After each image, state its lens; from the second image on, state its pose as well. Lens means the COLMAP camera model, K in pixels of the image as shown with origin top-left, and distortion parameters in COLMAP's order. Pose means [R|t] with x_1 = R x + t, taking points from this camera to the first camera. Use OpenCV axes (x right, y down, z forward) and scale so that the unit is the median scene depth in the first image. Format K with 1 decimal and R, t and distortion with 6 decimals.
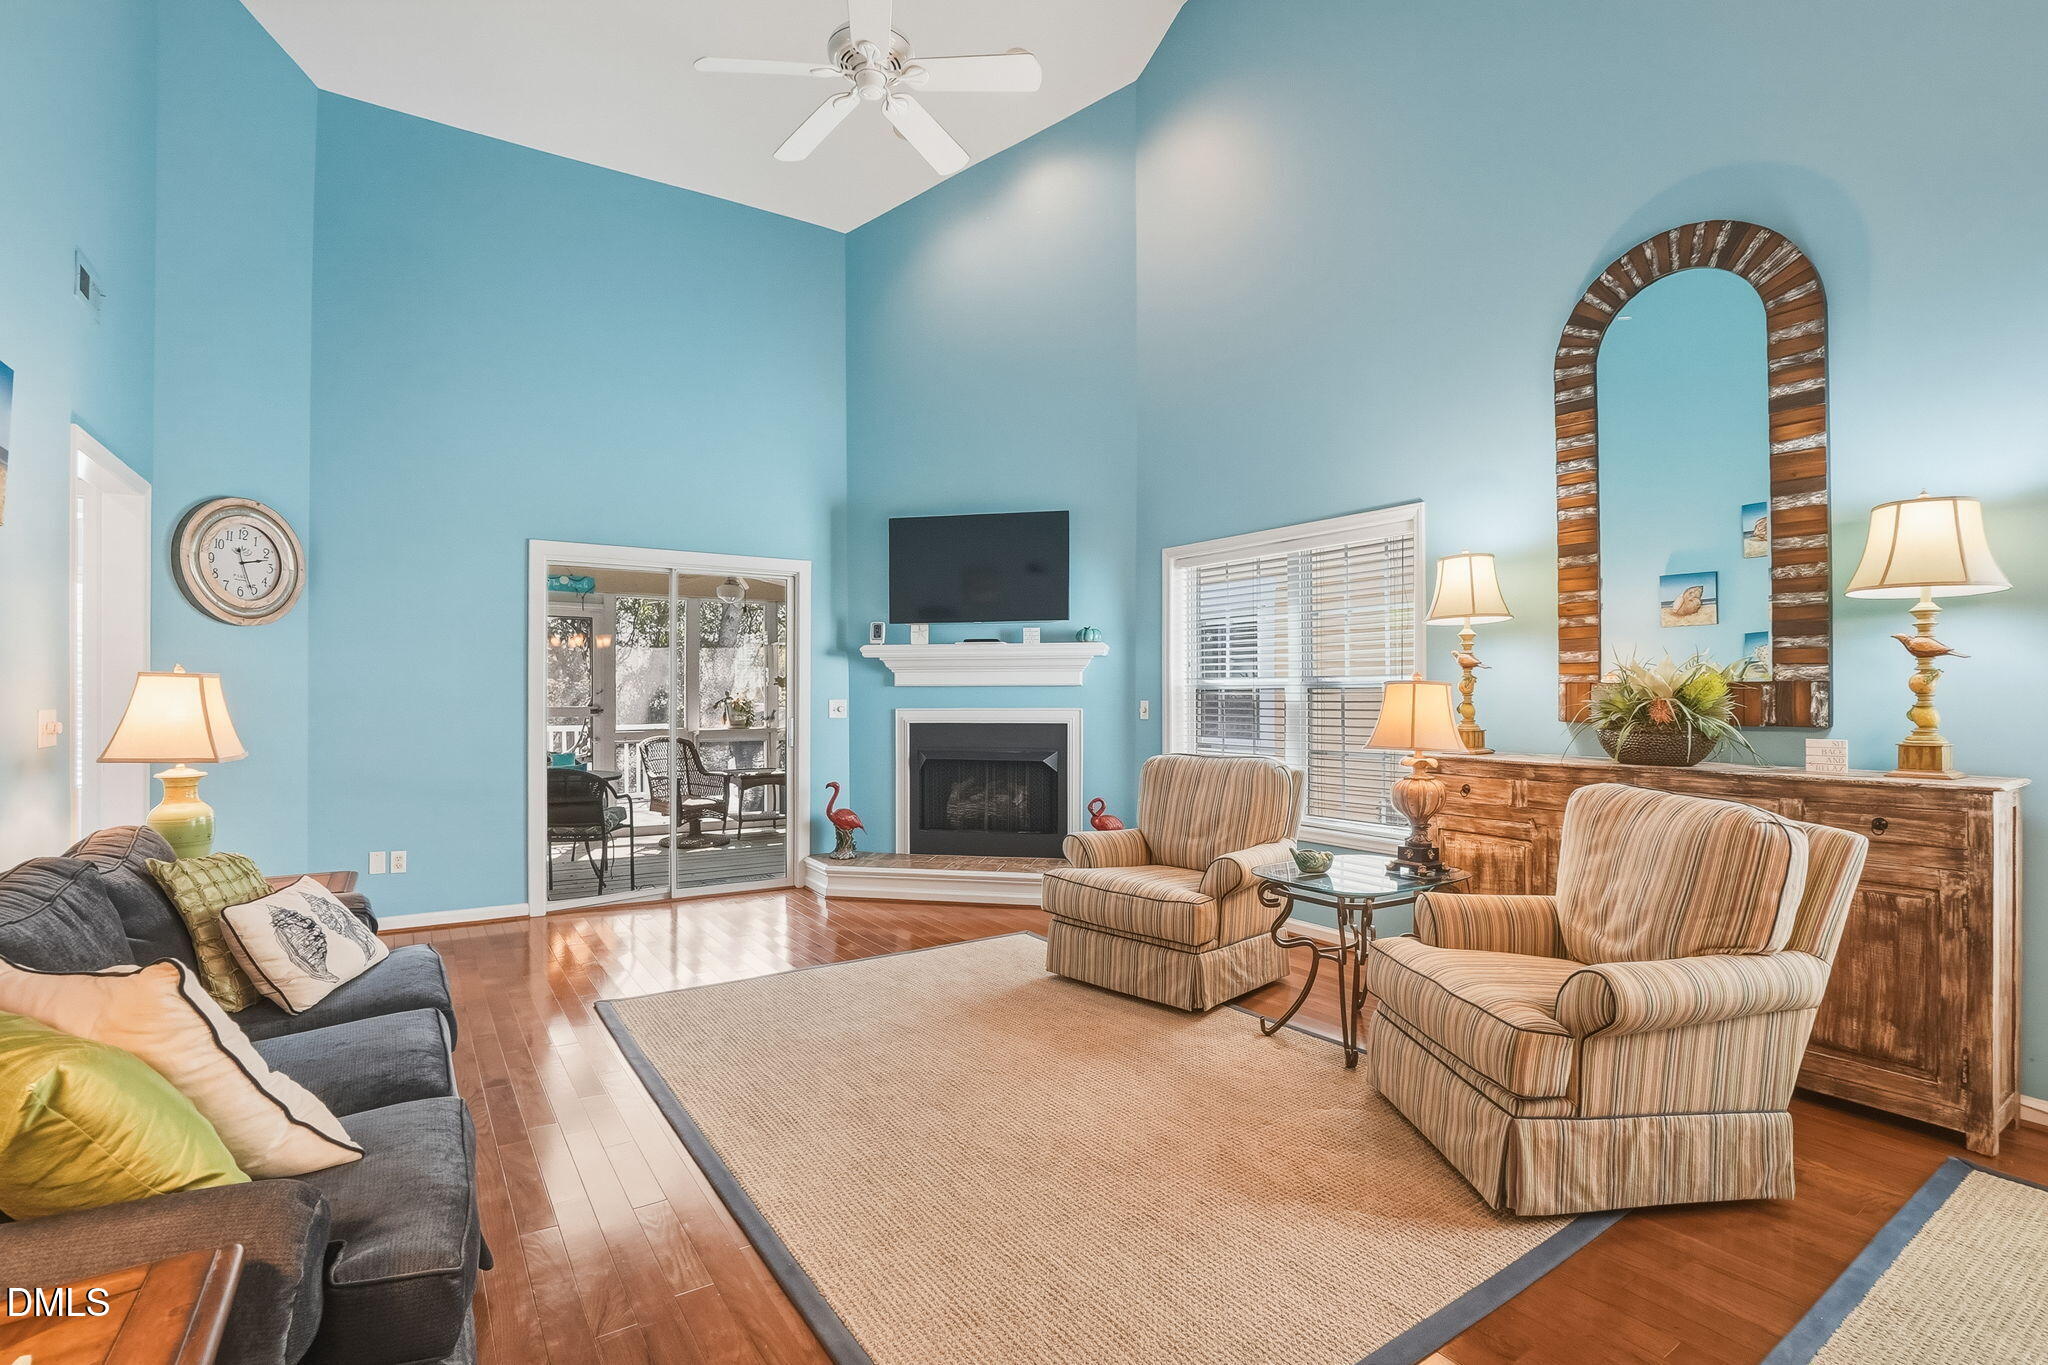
lens RADIAL K [[952.4, 0, 1022.6], [0, 952.4, 684.2], [0, 0, 1]] dist [-0.018383, 0.004013]
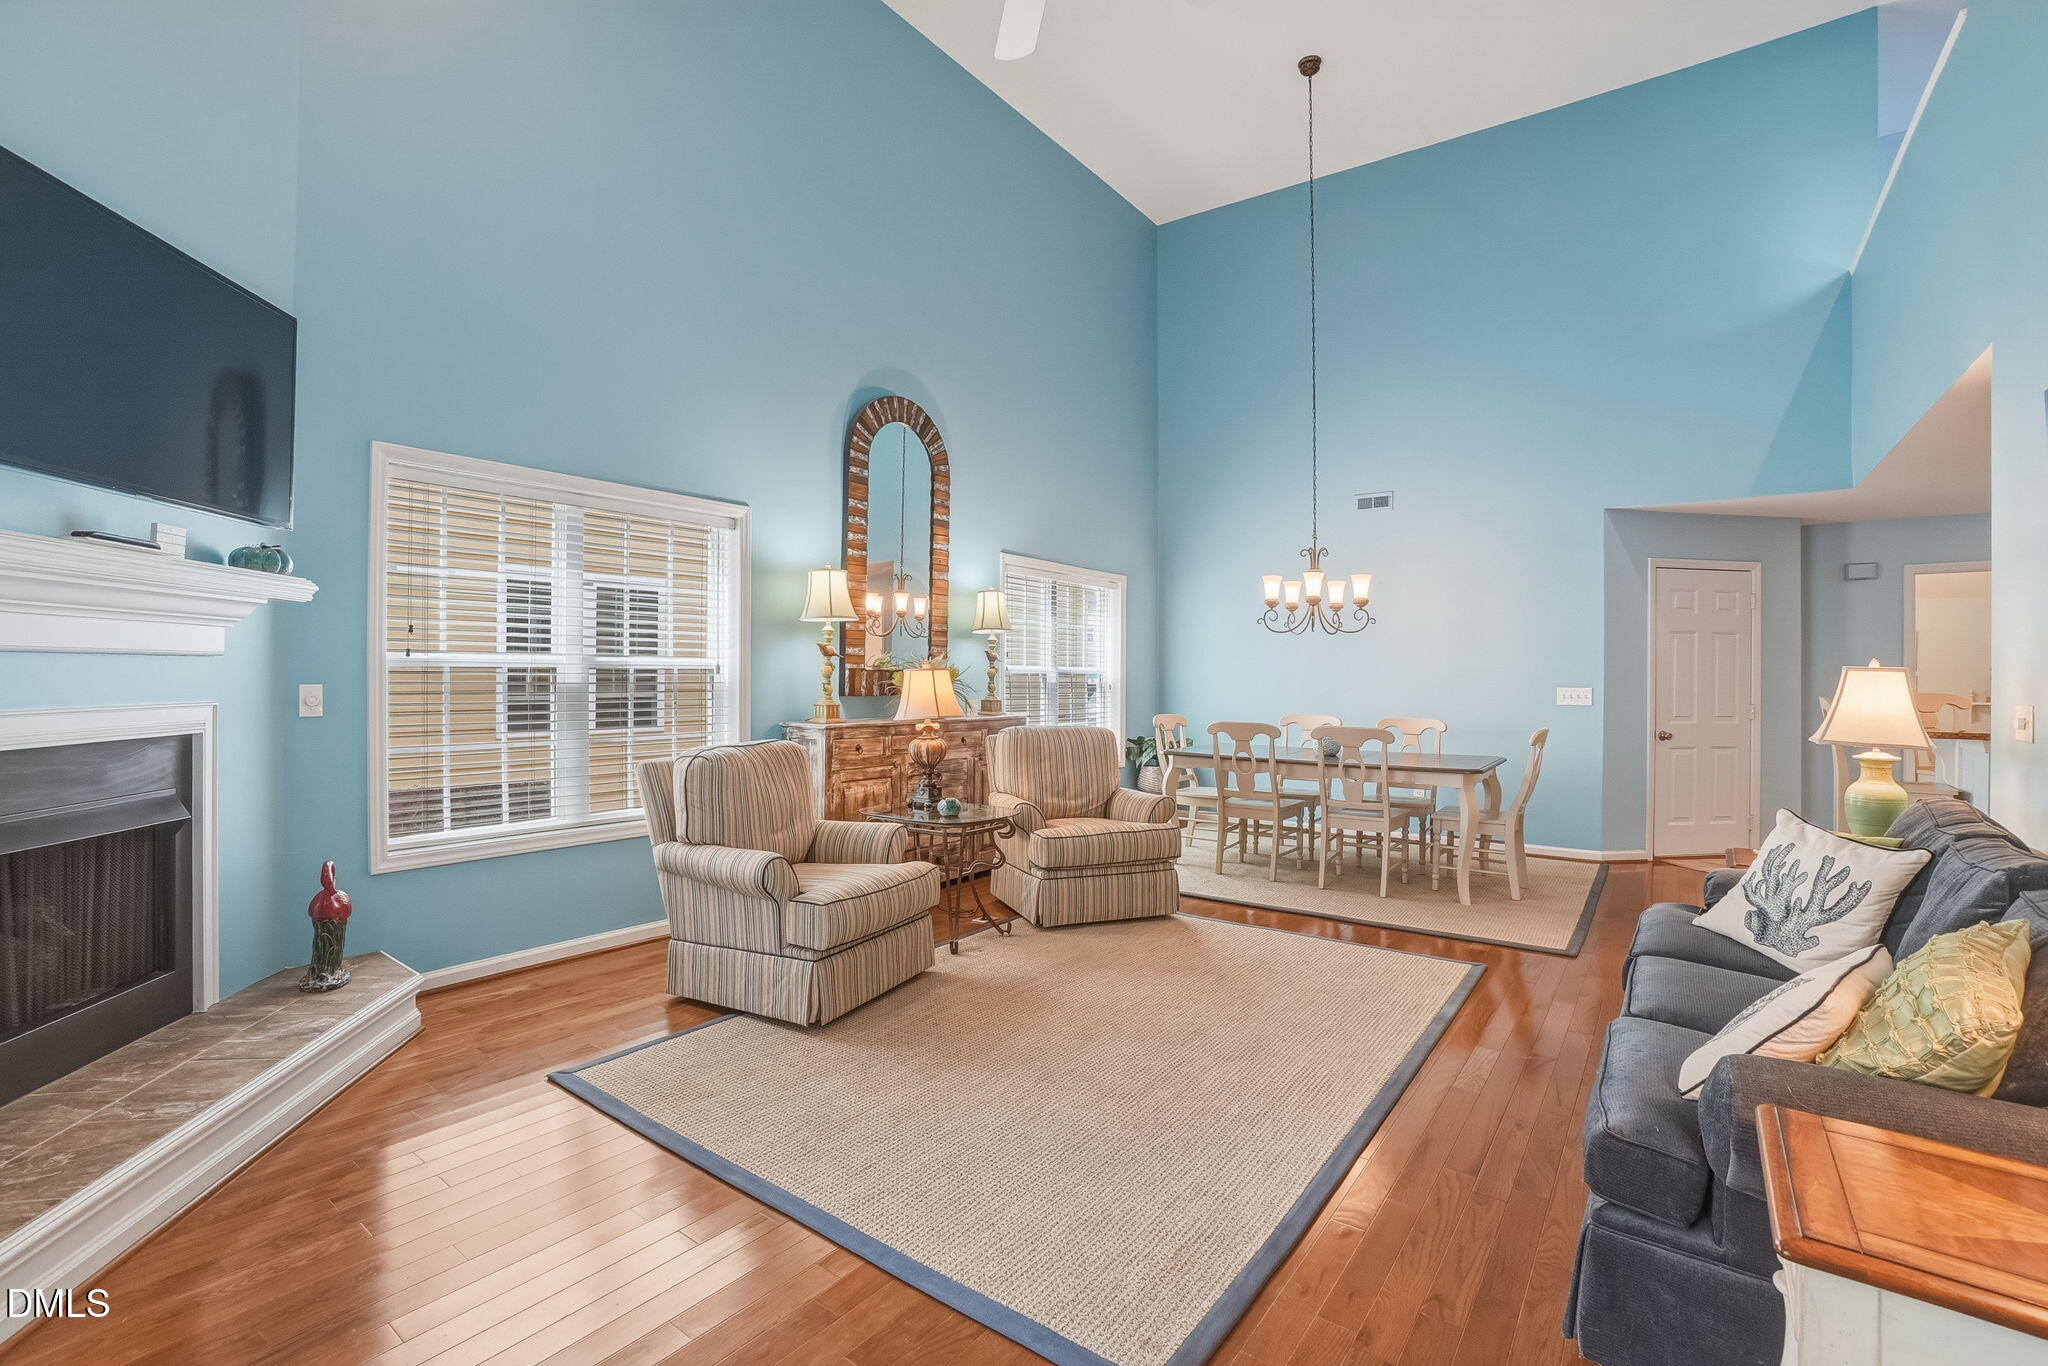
lens RADIAL K [[919.0, 0, 1022.6], [0, 919.0, 667.1], [0, 0, 1]] dist [-0.028815, 0.011181]
pose [[-0.316550, 0.004199, 0.948567, -0.853639], [-0.022349, 0.999680, -0.011883, 0.007117], [-0.948313, -0.024961, -0.316354, 1.223826]]
